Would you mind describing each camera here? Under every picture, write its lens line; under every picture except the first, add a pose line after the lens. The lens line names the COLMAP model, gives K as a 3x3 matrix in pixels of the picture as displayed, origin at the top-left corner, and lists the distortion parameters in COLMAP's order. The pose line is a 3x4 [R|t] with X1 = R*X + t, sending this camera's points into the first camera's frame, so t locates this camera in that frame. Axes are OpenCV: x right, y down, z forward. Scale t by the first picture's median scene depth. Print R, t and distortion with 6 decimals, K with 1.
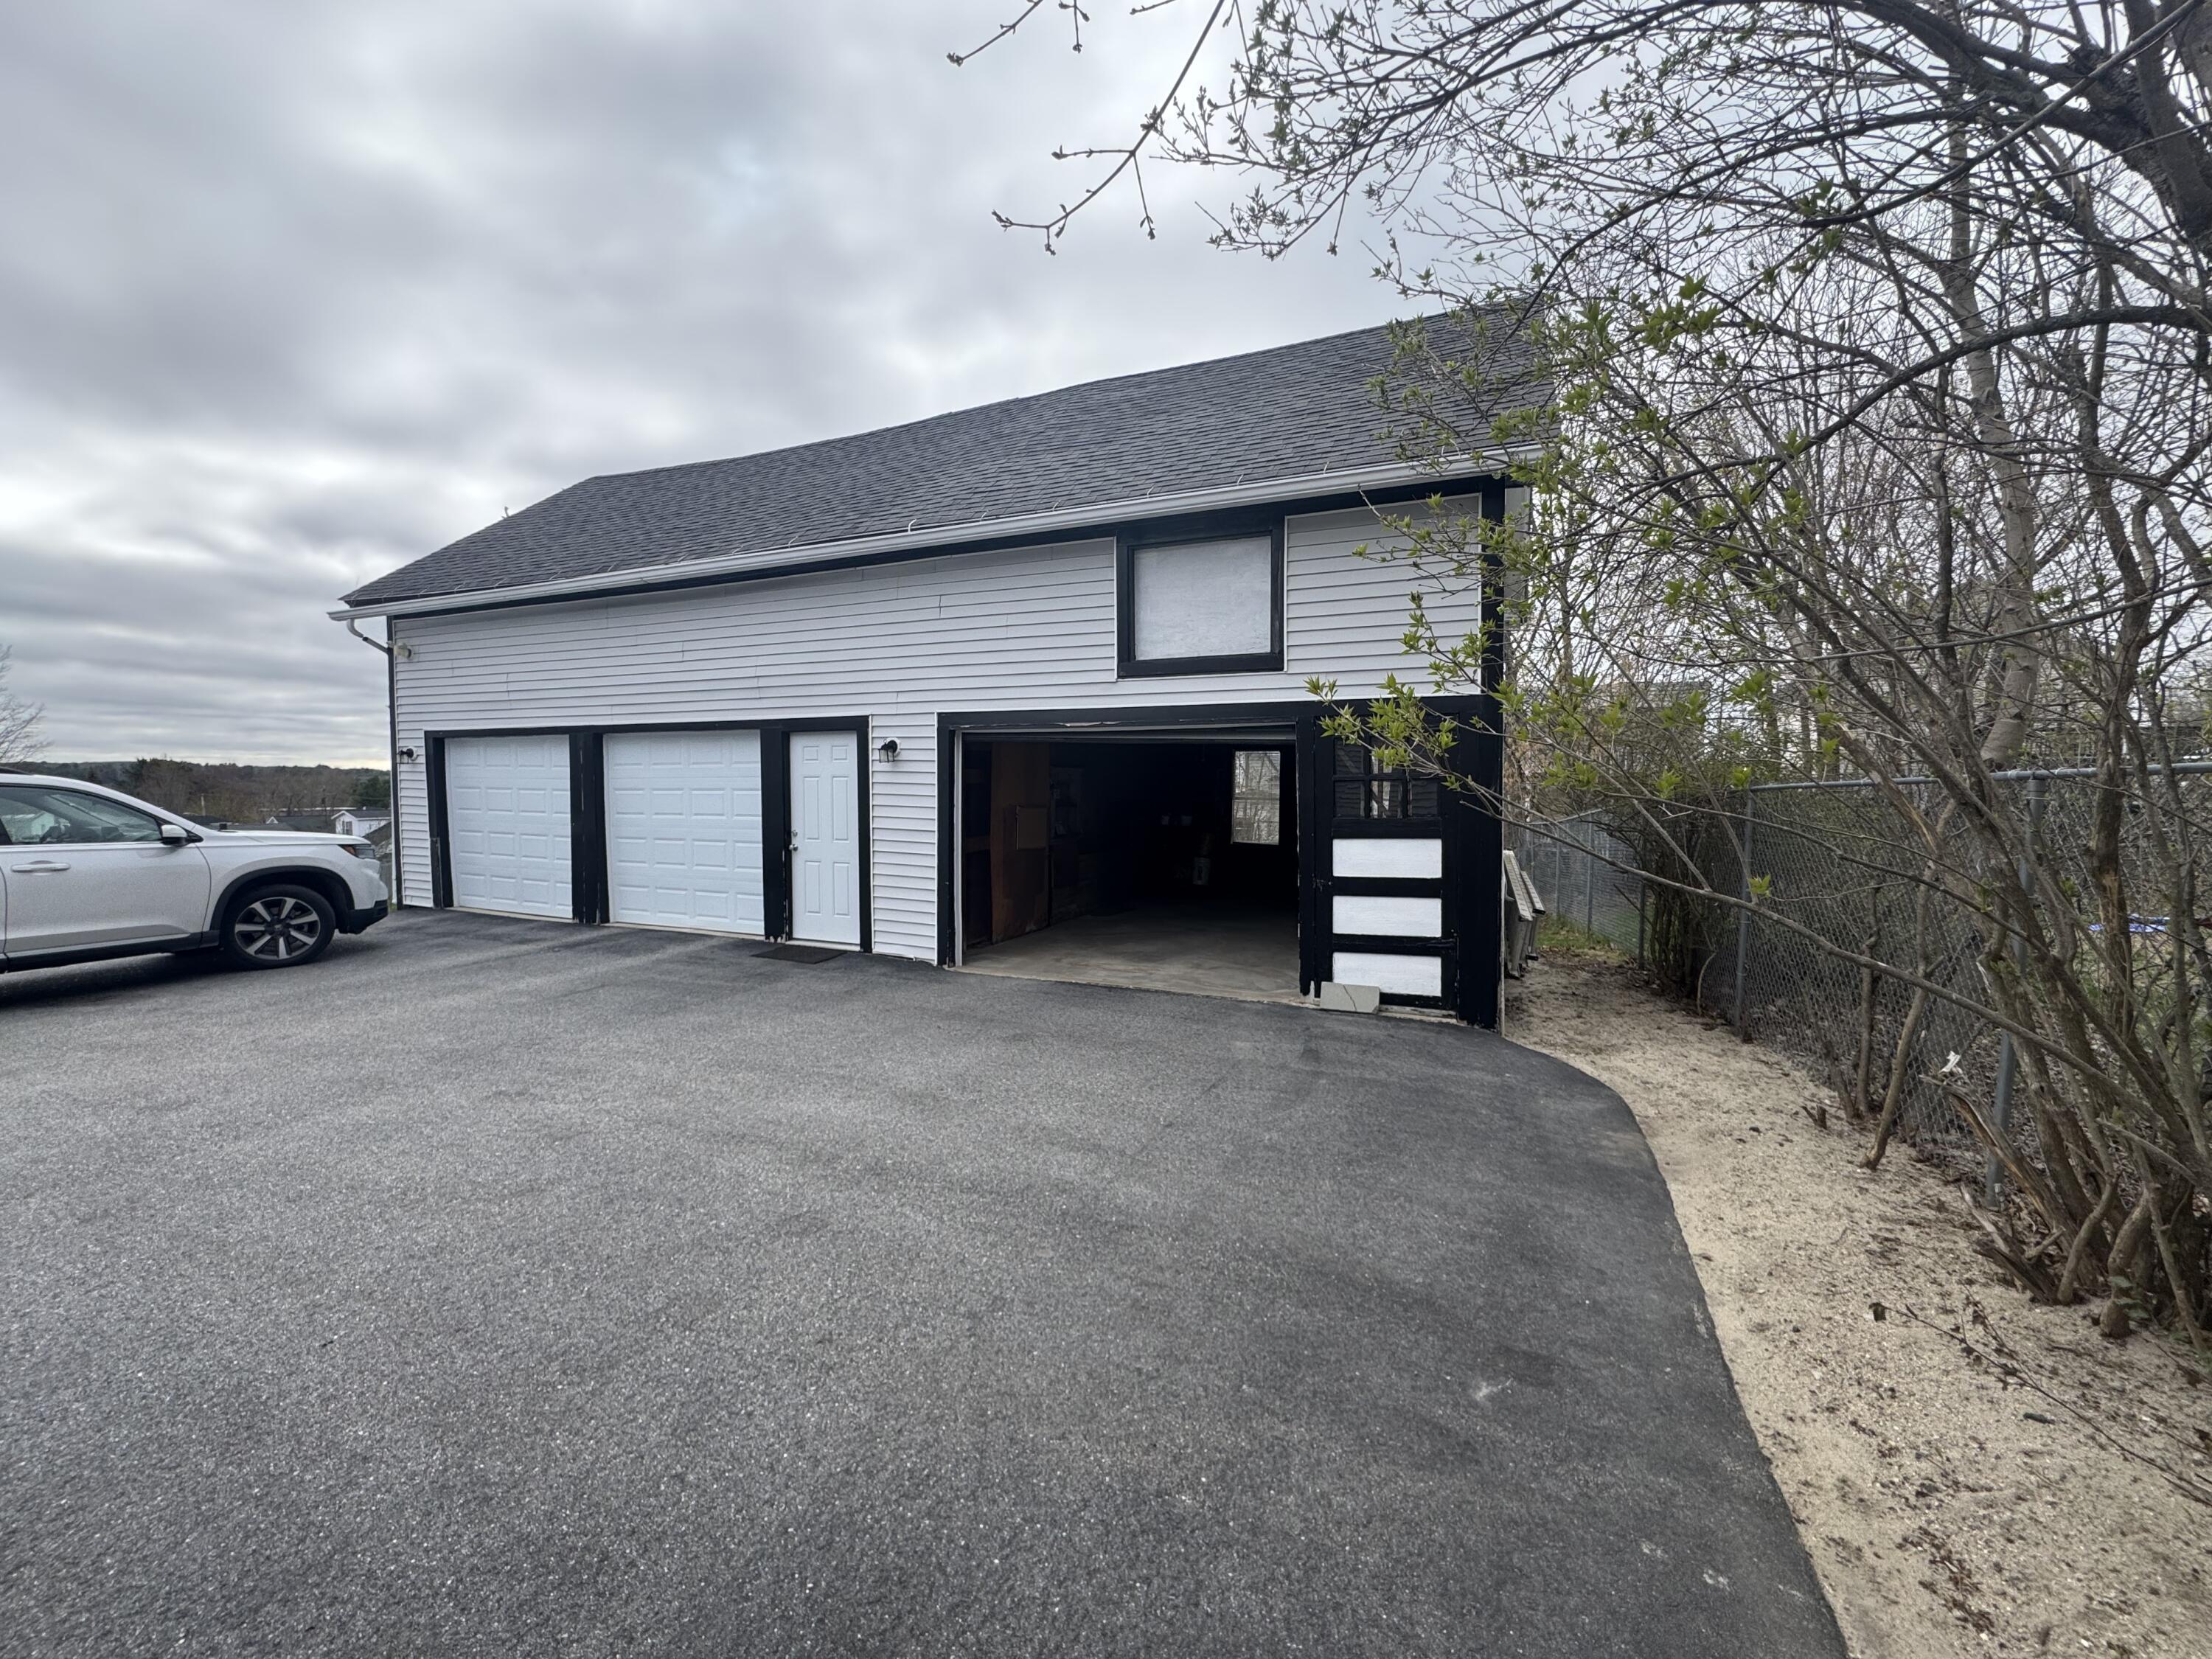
lens RADIAL K [[882.9, 0, 1107.6], [0, 882.9, 827.4], [0, 0, 1]] dist [-0.000308, -0.000330]
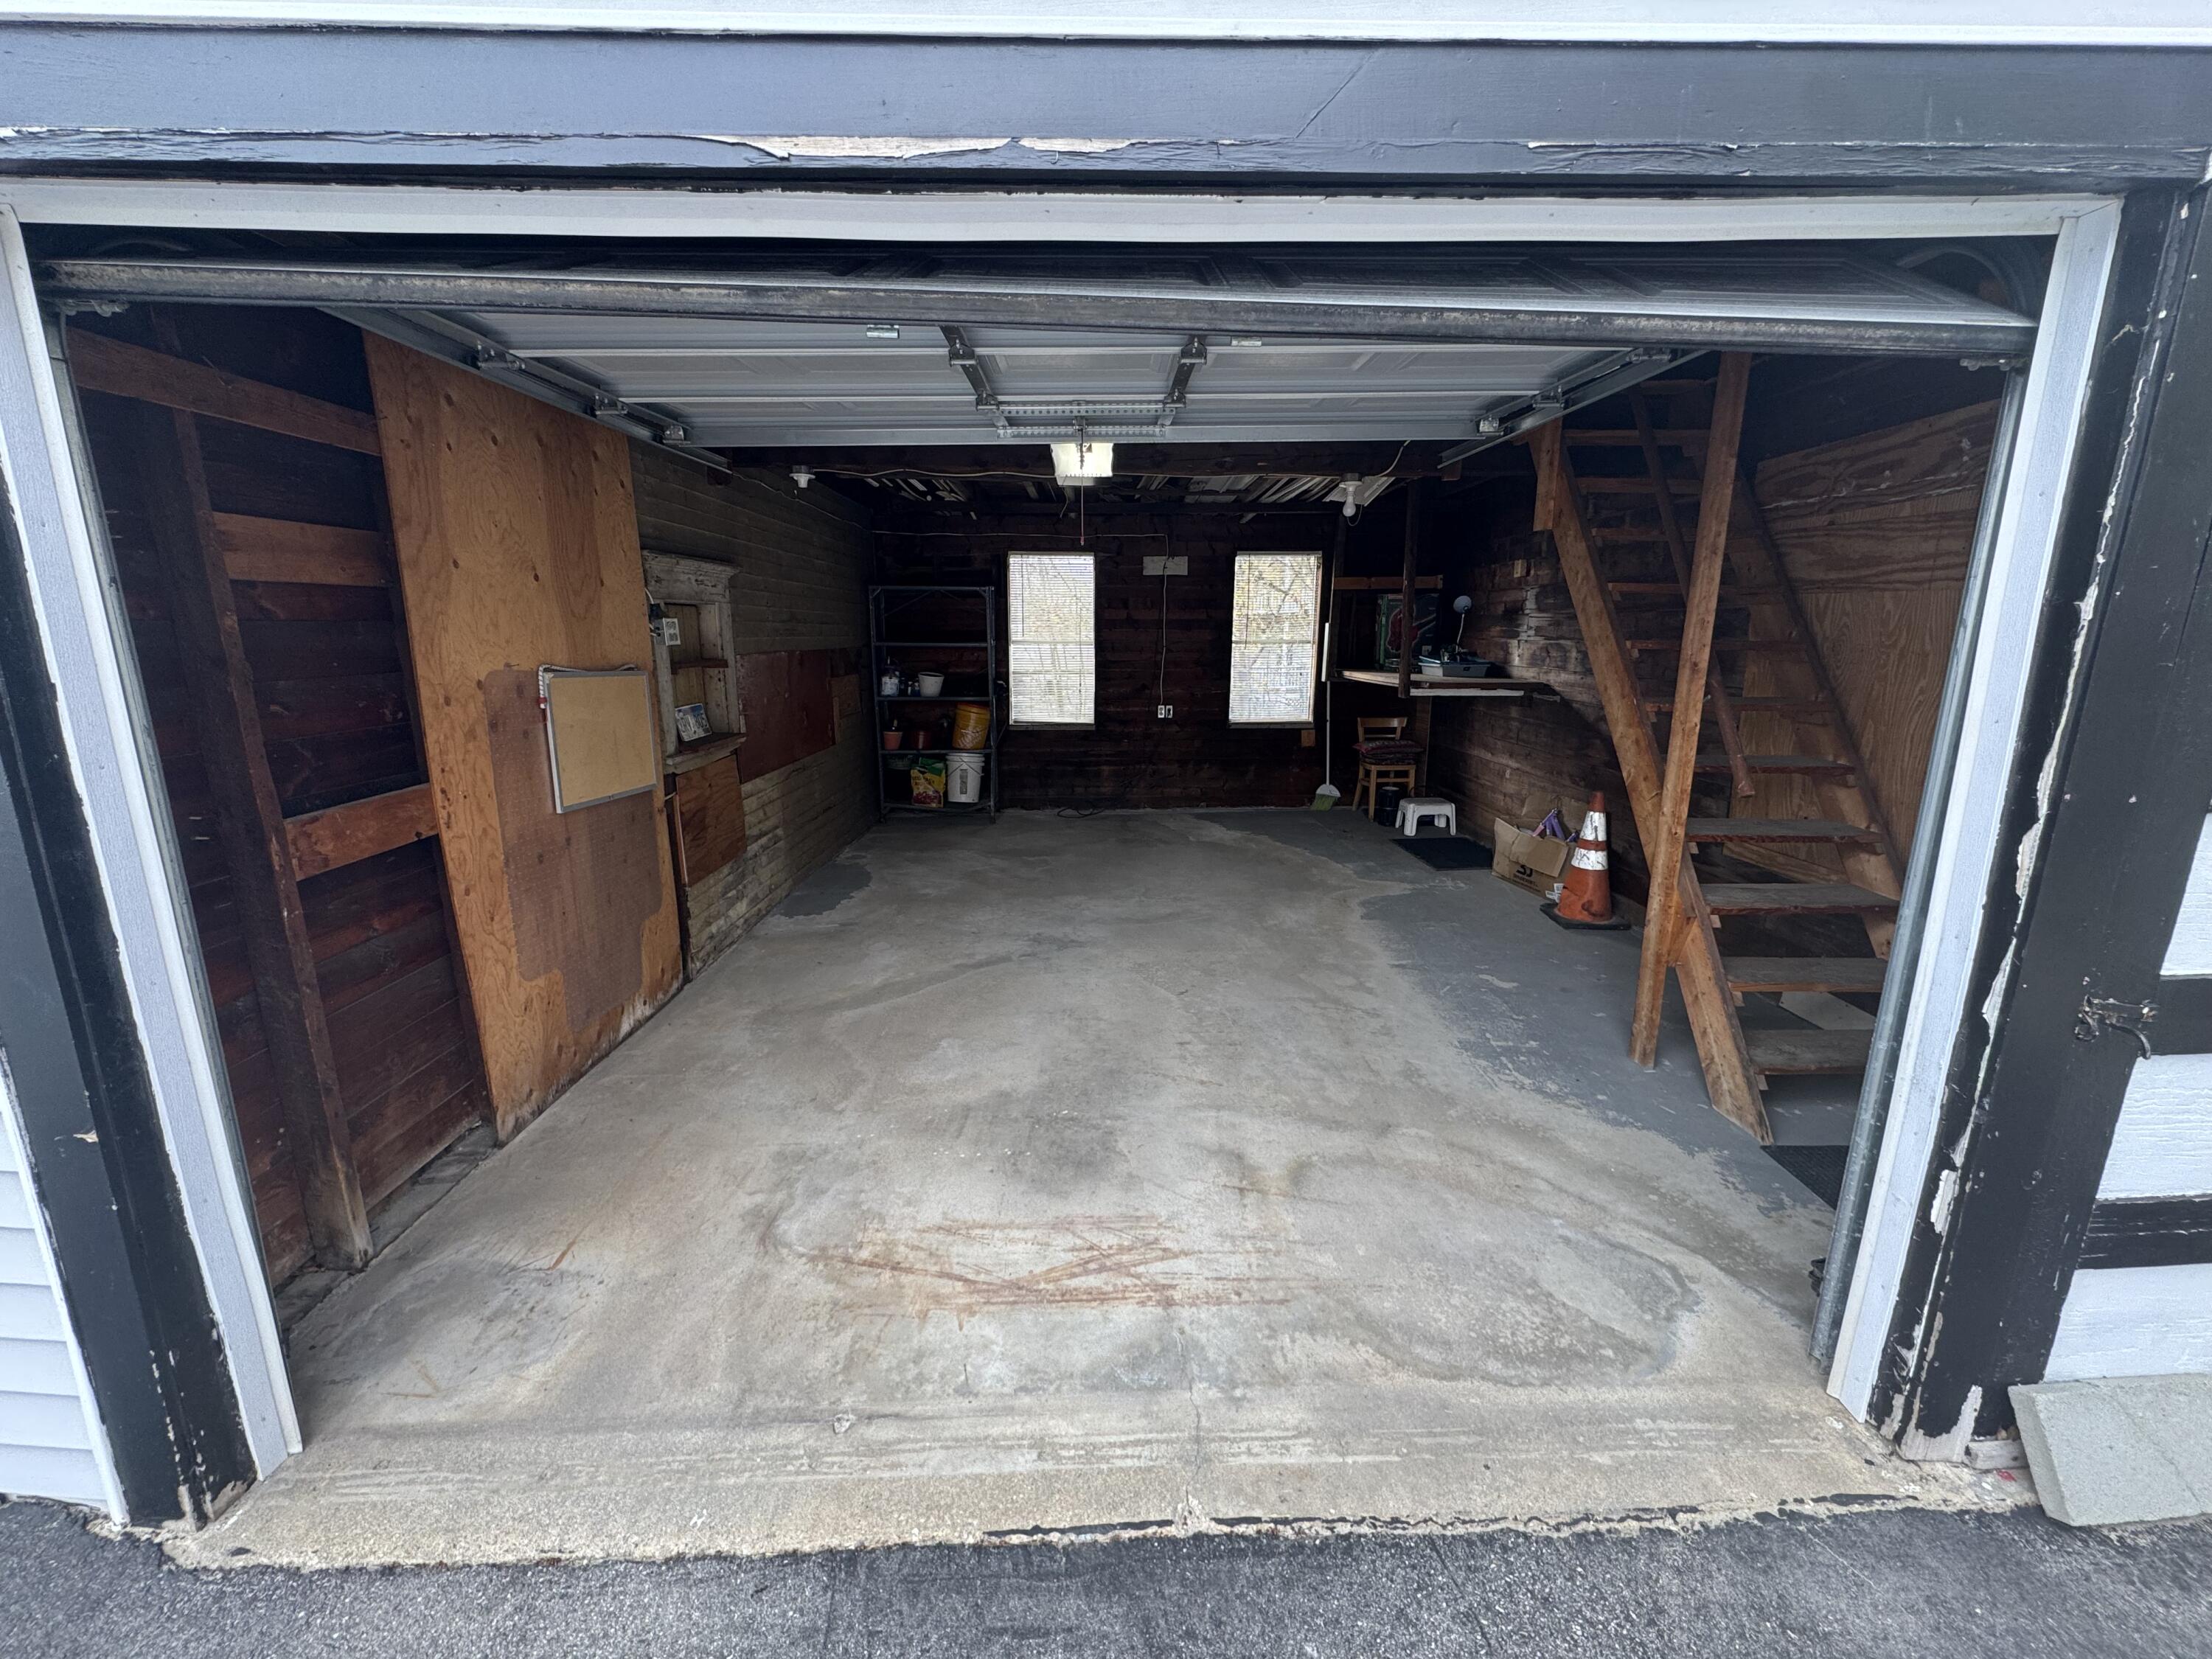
lens RADIAL K [[882.9, 0, 1107.6], [0, 882.9, 827.4], [0, 0, 1]] dist [-0.000308, -0.000330]
pose [[0.912915, -0.092144, 0.397613, -0.044854], [0.023933, 0.984592, 0.173223, -0.017214], [-0.407448, -0.148622, 0.901054, 0.575800]]
